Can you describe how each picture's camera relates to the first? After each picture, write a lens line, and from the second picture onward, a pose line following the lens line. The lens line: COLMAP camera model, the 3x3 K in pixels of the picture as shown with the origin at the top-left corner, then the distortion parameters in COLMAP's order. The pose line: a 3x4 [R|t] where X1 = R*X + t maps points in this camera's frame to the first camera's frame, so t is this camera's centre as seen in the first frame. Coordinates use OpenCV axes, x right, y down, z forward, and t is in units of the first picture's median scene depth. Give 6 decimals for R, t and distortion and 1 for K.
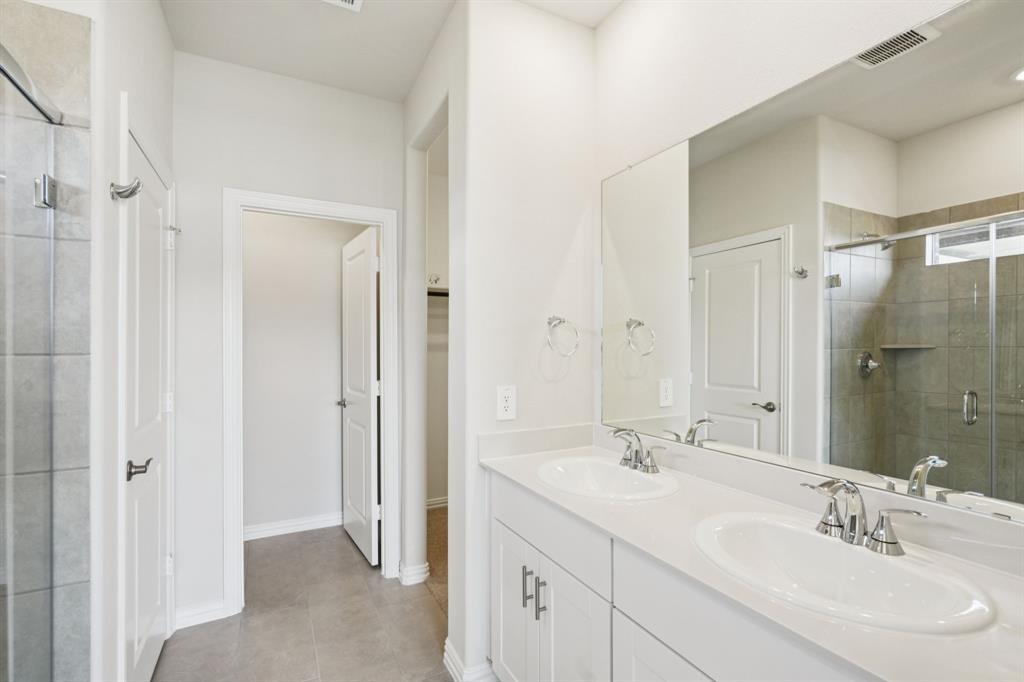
lens RADIAL K [[464.5, 0, 512.0], [0, 464.5, 341.0], [0, 0, 1]] dist [-0.000676, 0.000030]
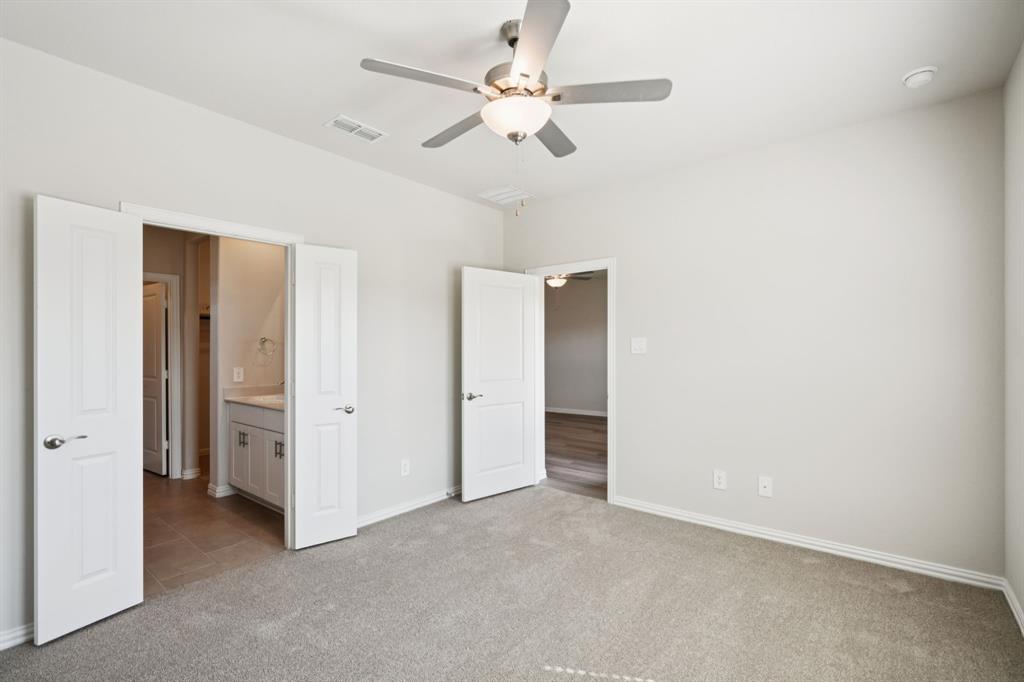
lens RADIAL K [[464.5, 0, 512.0], [0, 464.5, 341.0], [0, 0, 1]] dist [-0.000676, 0.000030]
pose [[0.920836, -0.001132, 0.389949, 0.246233], [0.001216, 0.999999, 0.000032, -0.025120], [-0.389949, 0.000445, 0.920836, -1.205688]]
